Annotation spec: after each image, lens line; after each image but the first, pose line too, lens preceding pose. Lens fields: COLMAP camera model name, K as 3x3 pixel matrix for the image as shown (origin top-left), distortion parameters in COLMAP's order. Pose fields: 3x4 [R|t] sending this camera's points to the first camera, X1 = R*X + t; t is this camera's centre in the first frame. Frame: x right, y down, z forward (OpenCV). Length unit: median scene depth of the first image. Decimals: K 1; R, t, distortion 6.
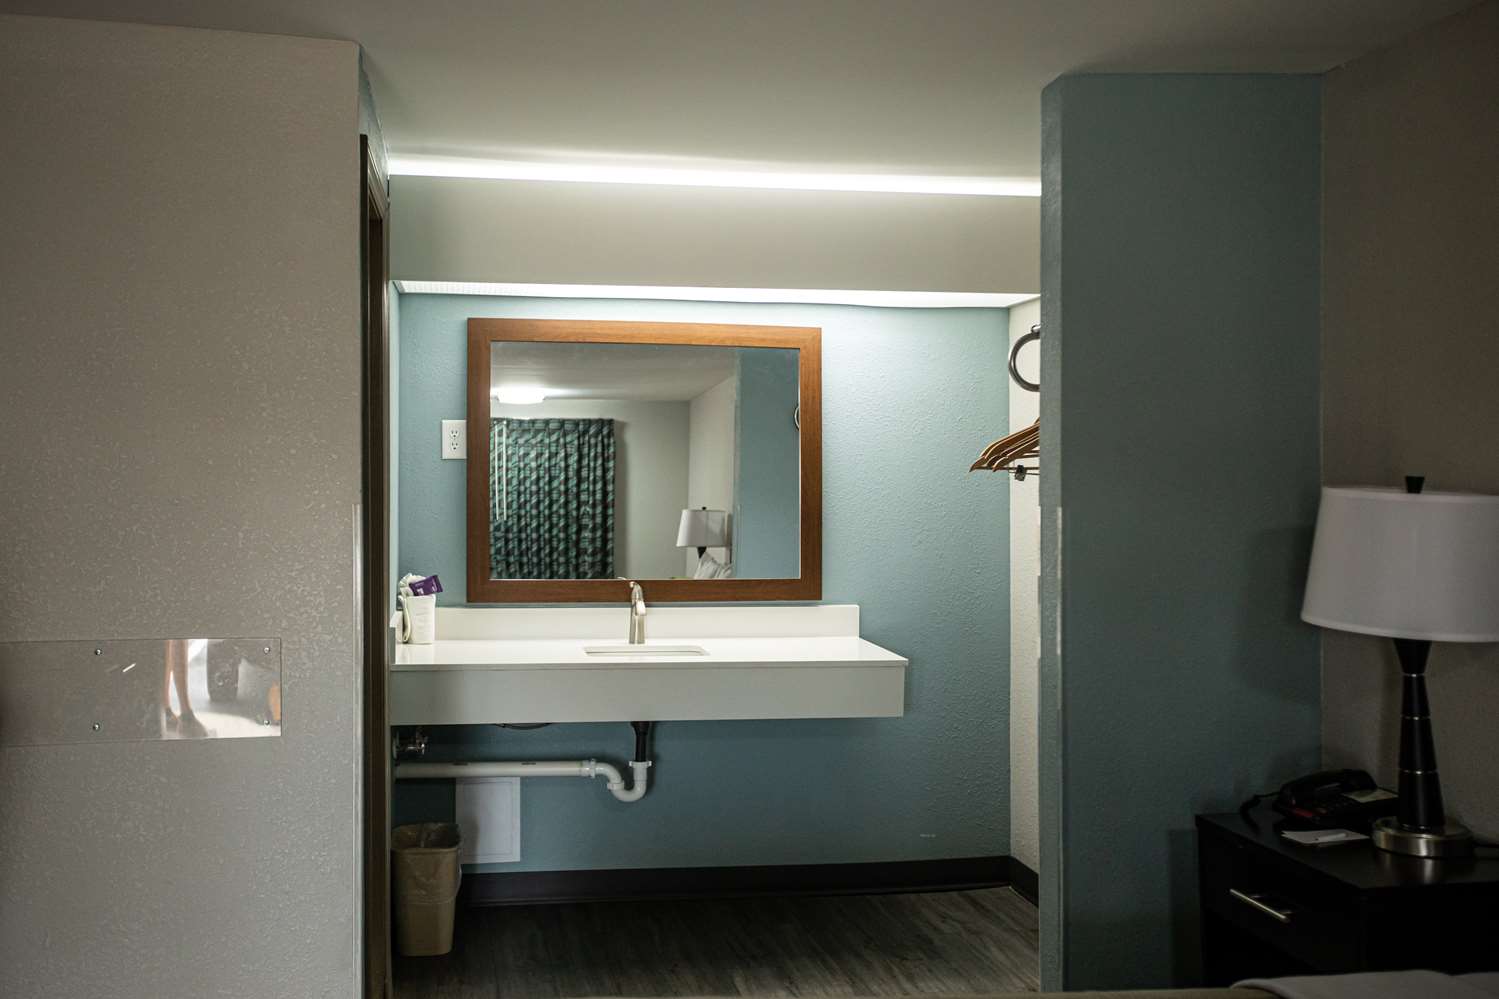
lens RADIAL K [[1441.7, 0, 749.5], [0, 1441.7, 499.5], [0, 0, 1]] dist [0.043615, -0.000863]
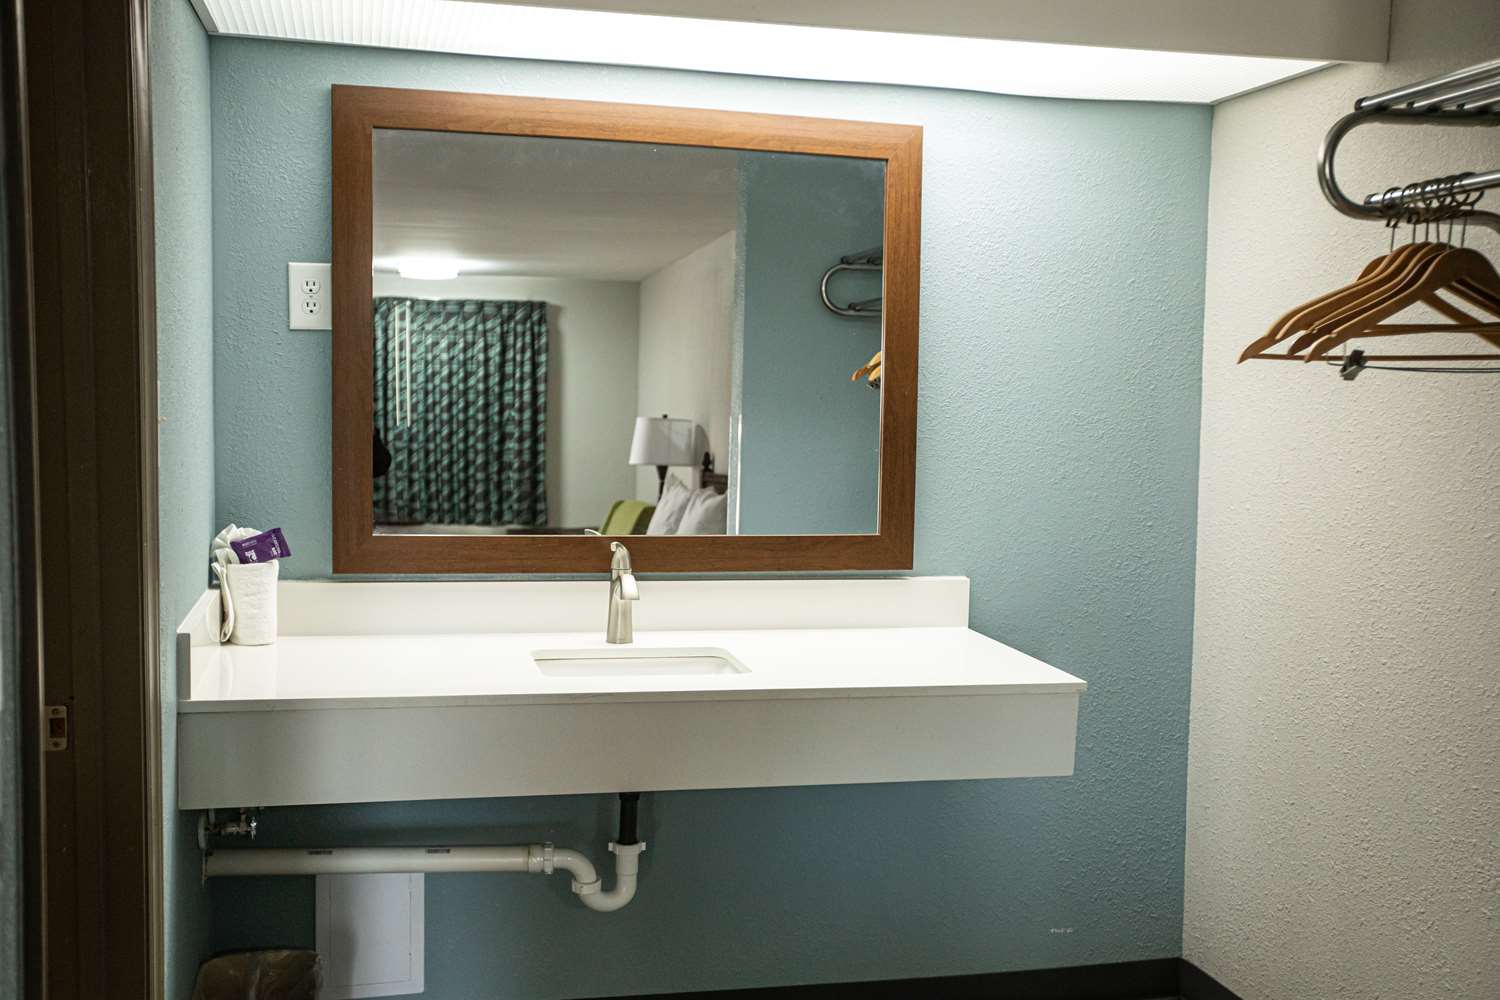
lens RADIAL K [[1442.7, 0, 750.0], [0, 1442.7, 500.0], [0, 0, 1]] dist [0.043615, -0.000863]
pose [[0.998083, 0.011046, 0.060888, -0.029087], [-0.015045, 0.997732, 0.065602, -0.000163], [-0.060025, -0.066392, 0.995986, 0.189152]]
